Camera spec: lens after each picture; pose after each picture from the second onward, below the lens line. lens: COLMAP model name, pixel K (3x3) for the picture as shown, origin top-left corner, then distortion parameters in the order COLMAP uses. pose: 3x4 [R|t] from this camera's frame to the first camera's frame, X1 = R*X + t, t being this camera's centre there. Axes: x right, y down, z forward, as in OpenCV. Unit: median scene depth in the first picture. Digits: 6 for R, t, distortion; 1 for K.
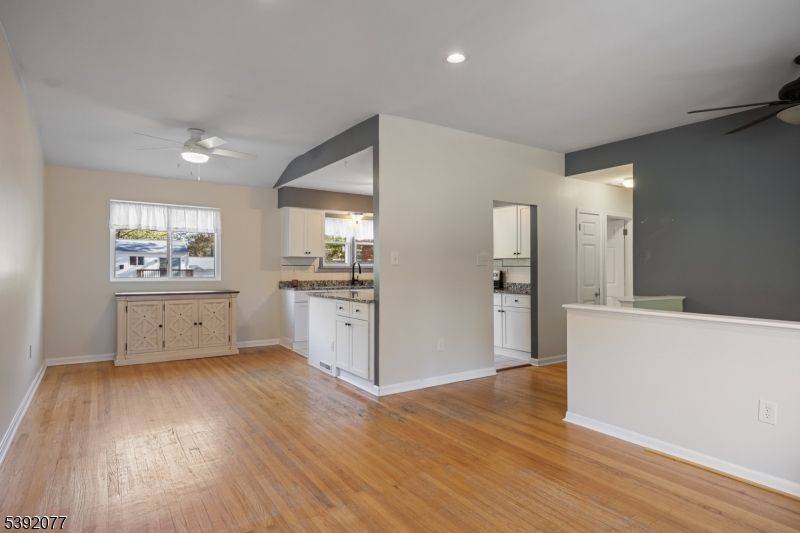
lens RADIAL K [[436.1, 0, 401.3], [0, 436.1, 274.5], [0, 0, 1]] dist [0.001747, -0.000128]
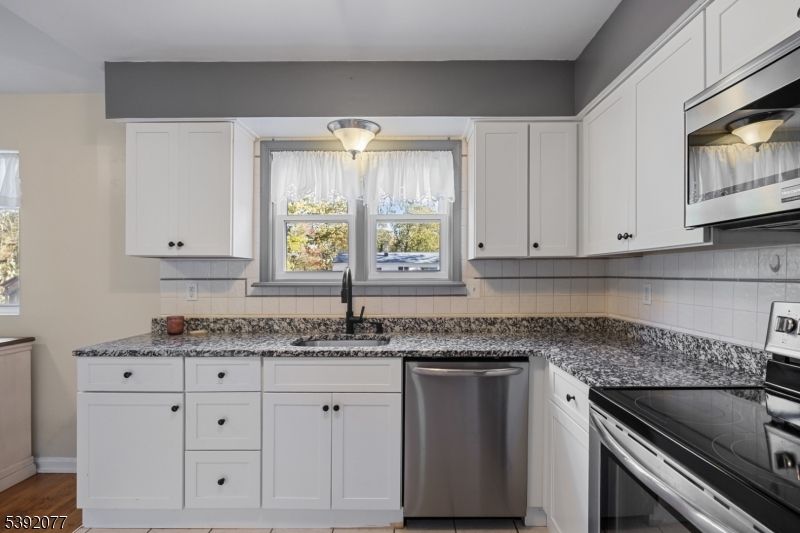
lens RADIAL K [[403.3, 0, 411.6], [0, 403.3, 276.3], [0, 0, 1]] dist [-0.010981, 0.000035]
pose [[0.822759, -0.003411, -0.568380, 0.141807], [-0.003793, 0.999927, -0.011492, -0.021952], [0.568377, 0.011611, 0.822686, 0.911637]]
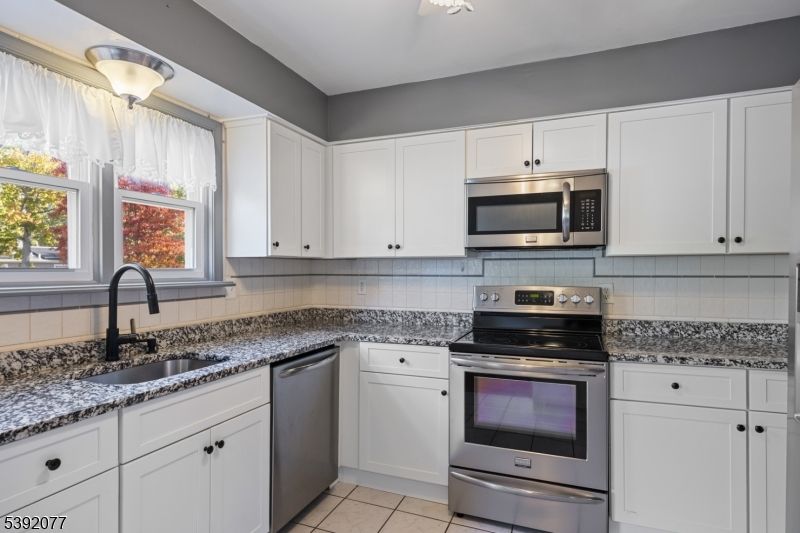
lens RADIAL K [[436.1, 0, 401.3], [0, 436.1, 274.5], [0, 0, 1]] dist [0.001747, -0.000128]
pose [[0.831392, -0.010682, 0.555584, -0.134011], [0.013808, 0.999904, -0.001438, -0.024526], [-0.555515, 0.008867, 0.831459, 0.854594]]
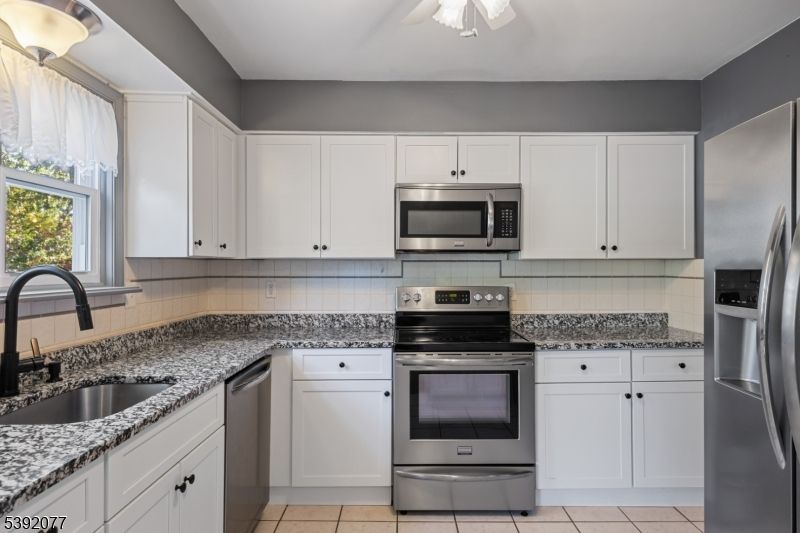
lens RADIAL K [[448.2, 0, 405.9], [0, 448.2, 267.6], [0, 0, 1]] dist [0.009344, 0.000509]
pose [[0.563767, -0.003038, 0.825928, -0.207456], [0.017283, 0.999818, -0.008120, -0.028926], [-0.825753, 0.018853, 0.563717, 0.910978]]
